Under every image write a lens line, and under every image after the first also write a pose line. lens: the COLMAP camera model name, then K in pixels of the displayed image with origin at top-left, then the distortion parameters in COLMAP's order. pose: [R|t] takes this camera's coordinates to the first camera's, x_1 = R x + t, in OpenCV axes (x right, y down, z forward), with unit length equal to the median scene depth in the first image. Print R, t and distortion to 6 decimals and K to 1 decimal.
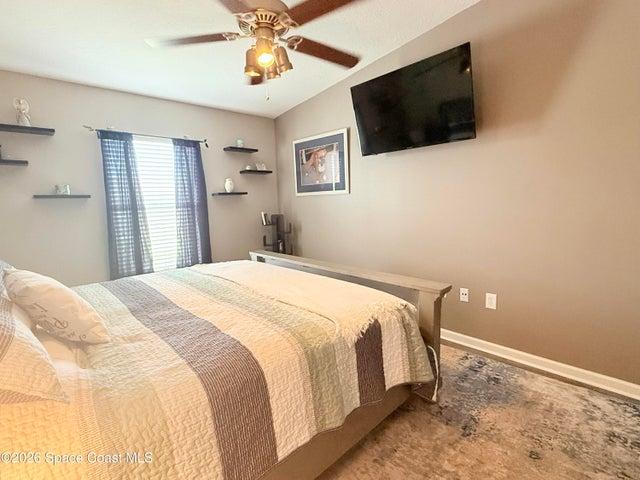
lens RADIAL K [[320.2, 0, 321.5], [0, 320.2, 240.9], [0, 0, 1]] dist [0.000670, -0.000471]
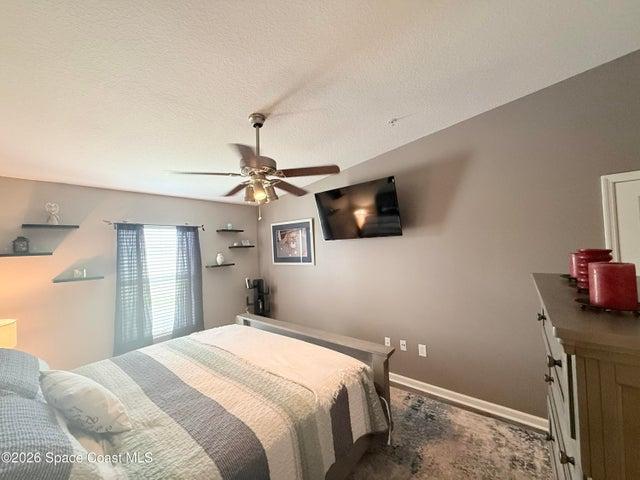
lens RADIAL K [[255.0, 0, 320.0], [0, 255.0, 240.0], [0, 0, 1]] dist [-0.000663, -0.000050]
pose [[0.991710, -0.009535, 0.128143, -0.044132], [0.029626, 0.987343, -0.155810, -0.142611], [-0.125036, 0.158314, 0.979440, -0.096699]]
